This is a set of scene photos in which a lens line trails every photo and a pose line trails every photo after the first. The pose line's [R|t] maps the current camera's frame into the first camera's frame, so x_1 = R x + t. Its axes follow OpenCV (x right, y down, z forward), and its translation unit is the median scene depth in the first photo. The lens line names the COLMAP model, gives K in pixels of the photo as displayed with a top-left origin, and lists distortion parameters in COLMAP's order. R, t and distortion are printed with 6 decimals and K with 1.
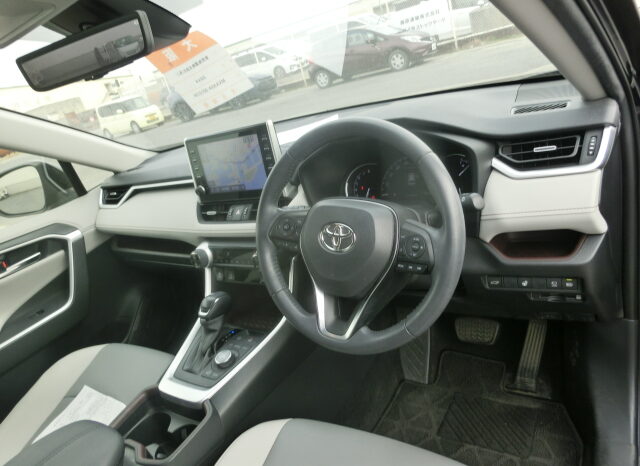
lens RADIAL K [[445.3, 0, 320.0], [0, 445.3, 233.0], [0, 0, 1]] dist [-0.045162, 0.024825]
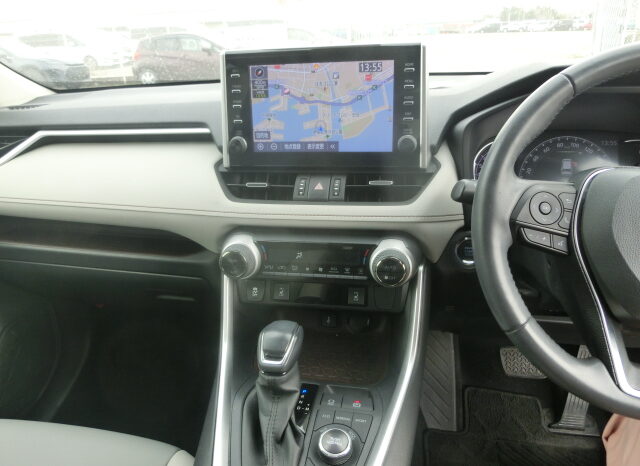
lens RADIAL K [[445.3, 0, 320.0], [0, 445.3, 233.0], [0, 0, 1]] dist [-0.045162, 0.024825]
pose [[0.905037, 0.072278, 0.419146, -0.404543], [-0.053300, 0.996960, -0.056830, 0.046461], [-0.421979, 0.029093, 0.906139, 0.428915]]
